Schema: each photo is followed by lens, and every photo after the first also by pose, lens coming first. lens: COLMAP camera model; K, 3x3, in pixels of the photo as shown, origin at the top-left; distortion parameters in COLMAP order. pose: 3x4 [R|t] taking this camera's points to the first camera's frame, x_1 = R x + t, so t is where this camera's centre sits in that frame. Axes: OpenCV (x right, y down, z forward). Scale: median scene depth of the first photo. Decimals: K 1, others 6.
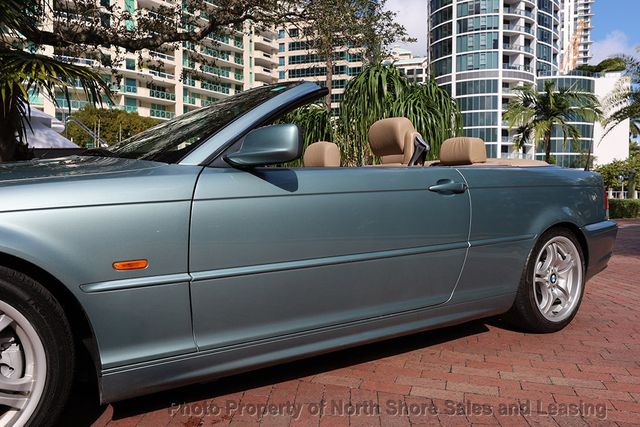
lens RADIAL K [[501.8, 0, 317.0], [0, 501.8, 214.0], [0, 0, 1]] dist [0.008157, 0.004807]
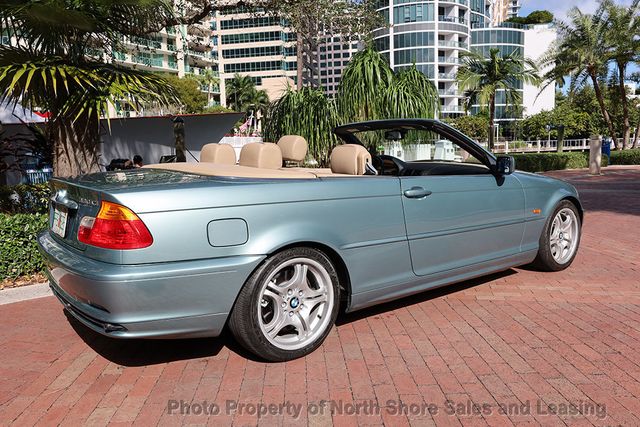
lens RADIAL K [[501.8, 0, 322.2], [0, 501.8, 215.0], [0, 0, 1]] dist [0.008157, 0.004807]
pose [[0.991771, -0.046068, 0.119450, -0.124688], [0.035450, 0.995352, 0.089539, -0.027357], [-0.123020, -0.084568, 0.988794, -0.152734]]
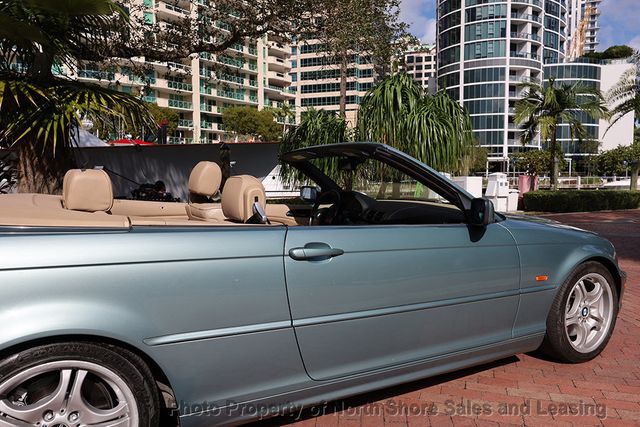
lens RADIAL K [[481.9, 0, 319.9], [0, 481.9, 214.1], [0, 0, 1]] dist [0.014984, -0.001489]
pose [[0.999831, -0.001893, -0.018275, -0.013664], [0.002456, 0.999523, 0.030798, -0.032841], [0.018208, -0.030838, 0.999359, -0.033781]]
